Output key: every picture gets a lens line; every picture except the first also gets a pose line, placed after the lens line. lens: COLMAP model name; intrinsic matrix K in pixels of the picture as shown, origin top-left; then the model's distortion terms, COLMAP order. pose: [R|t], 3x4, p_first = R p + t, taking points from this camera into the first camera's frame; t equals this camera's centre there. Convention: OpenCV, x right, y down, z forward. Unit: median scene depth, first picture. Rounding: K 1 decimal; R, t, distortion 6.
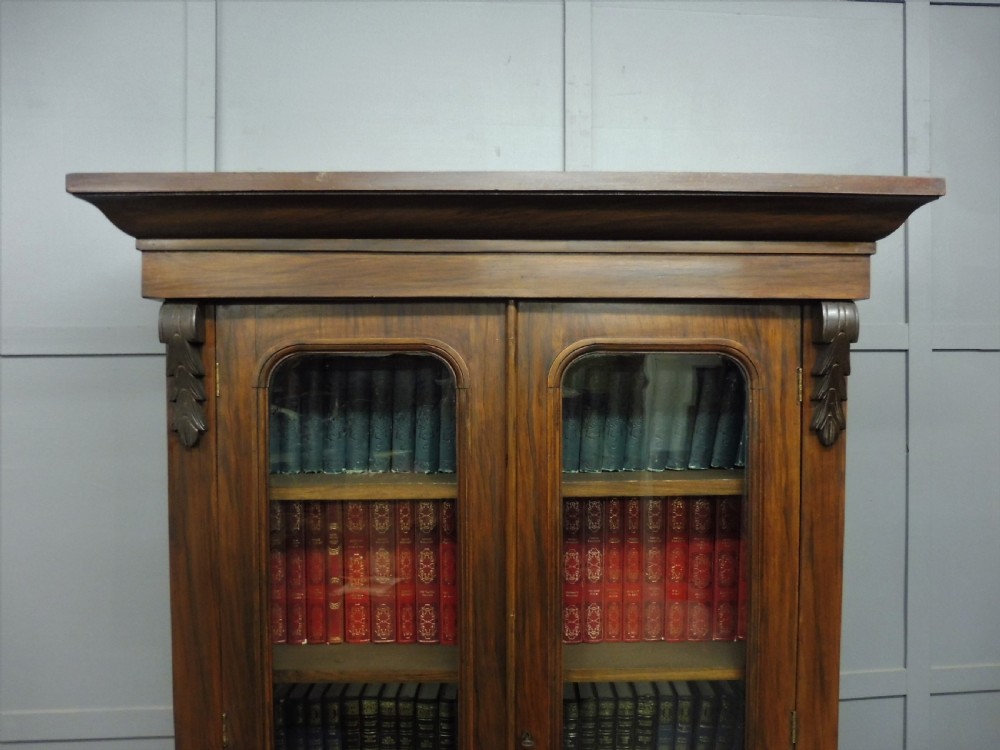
lens RADIAL K [[733.7, 0, 500.0], [0, 733.7, 375.0], [0, 0, 1]] dist [-0.027002, -0.071610]
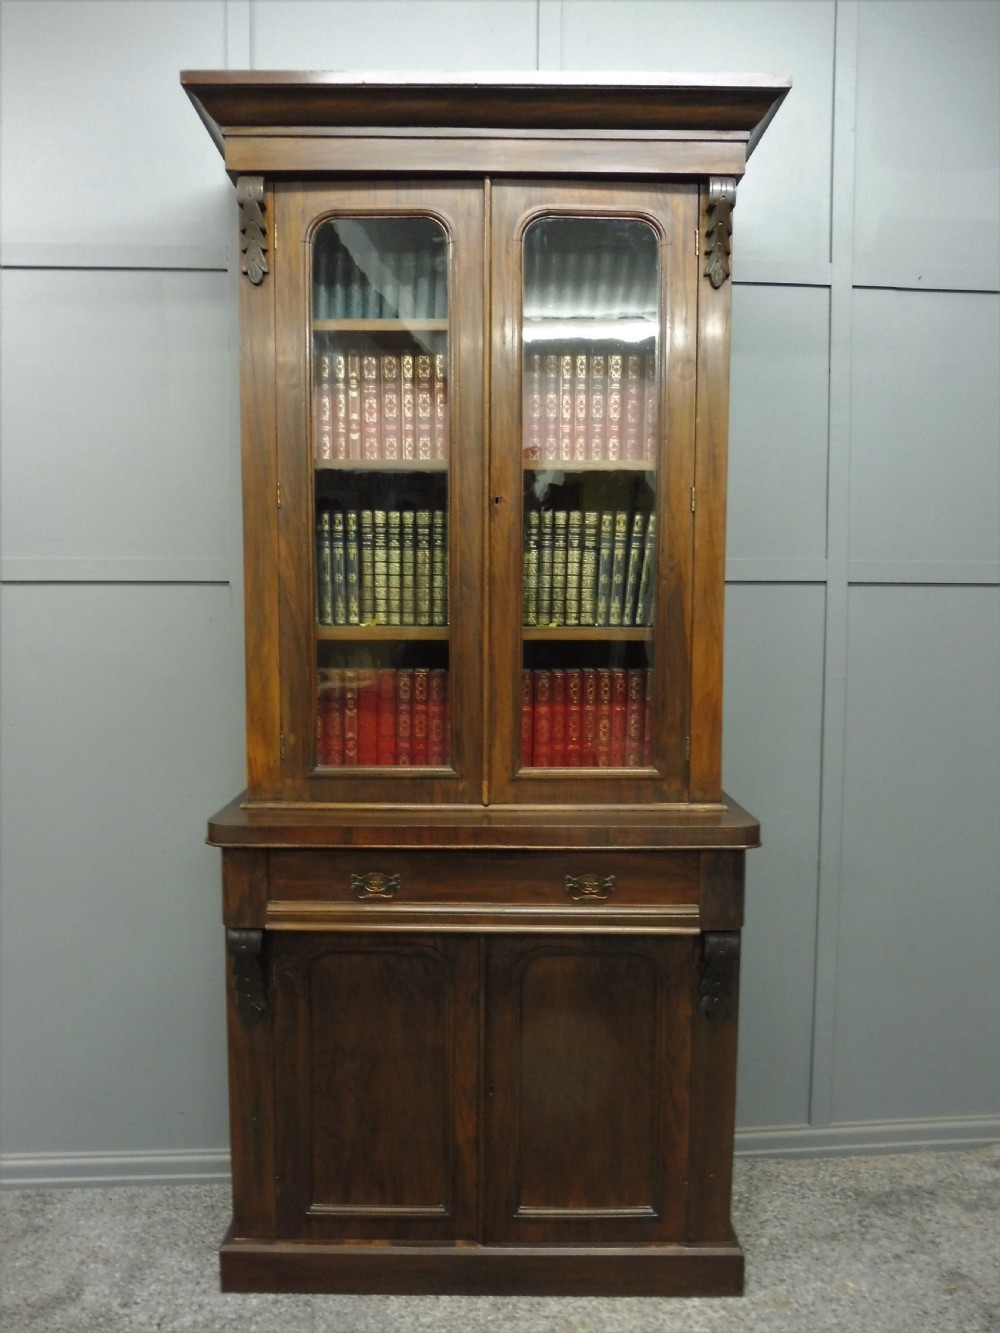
lens RADIAL K [[962.4, 0, 490.6], [0, 962.4, 667.9], [0, 0, 1]] dist [-0.070316, 0.037891]
pose [[0.999941, 0.006004, -0.009020, 0.042656], [-0.005262, 0.996771, 0.080127, 0.671278], [0.009472, -0.080074, 0.996744, -0.851056]]
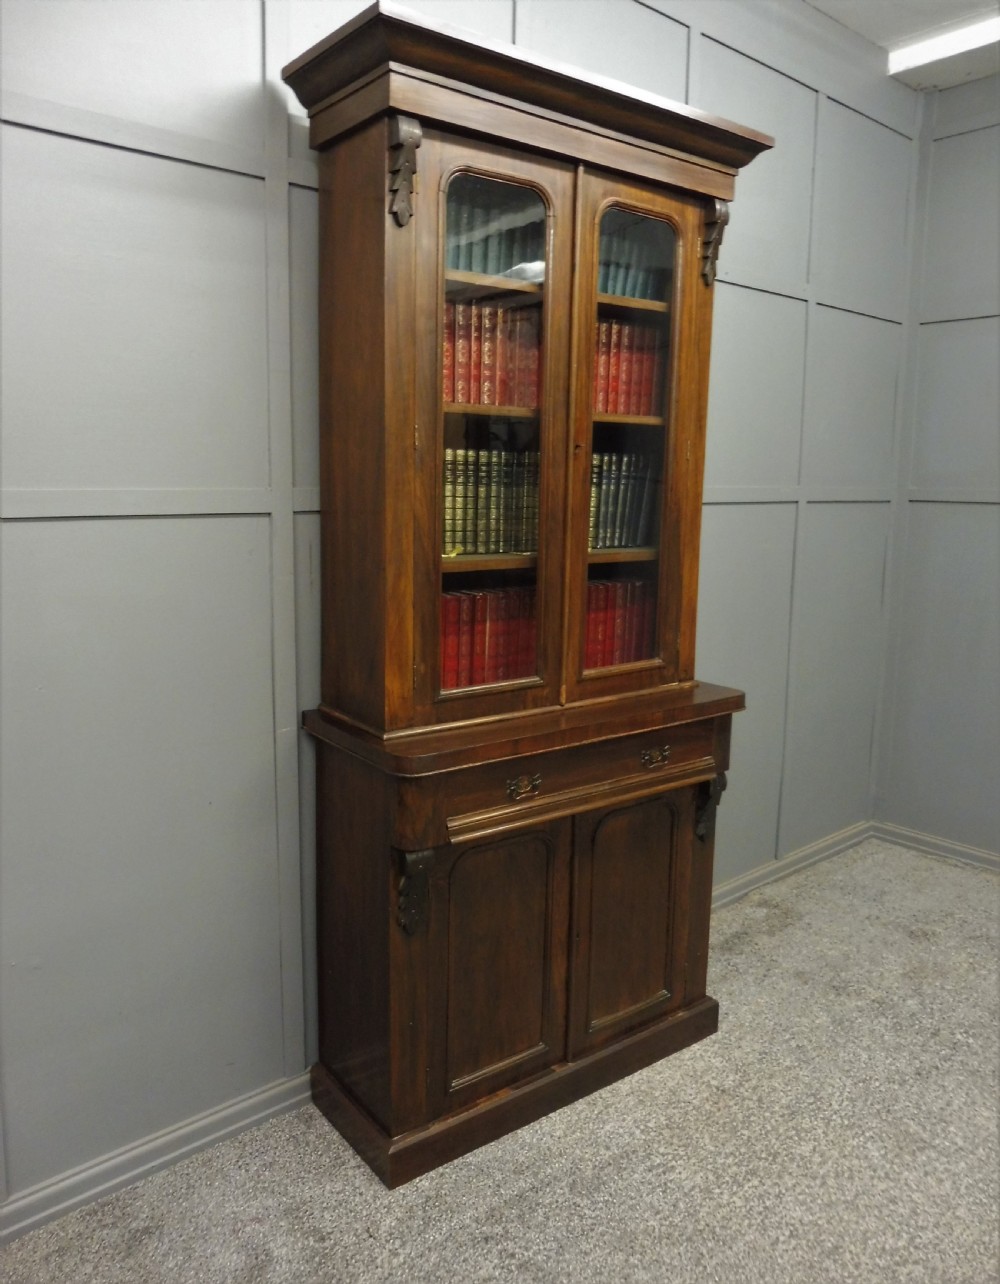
lens RADIAL K [[961.8, 0, 495.9], [0, 961.8, 620.2], [0, 0, 1]] dist [-0.067941, 0.032690]
pose [[0.809509, -0.076211, 0.582140, -1.382837], [-0.018563, 0.987721, 0.155120, 0.552008], [-0.586814, -0.136377, 0.798154, -0.661614]]
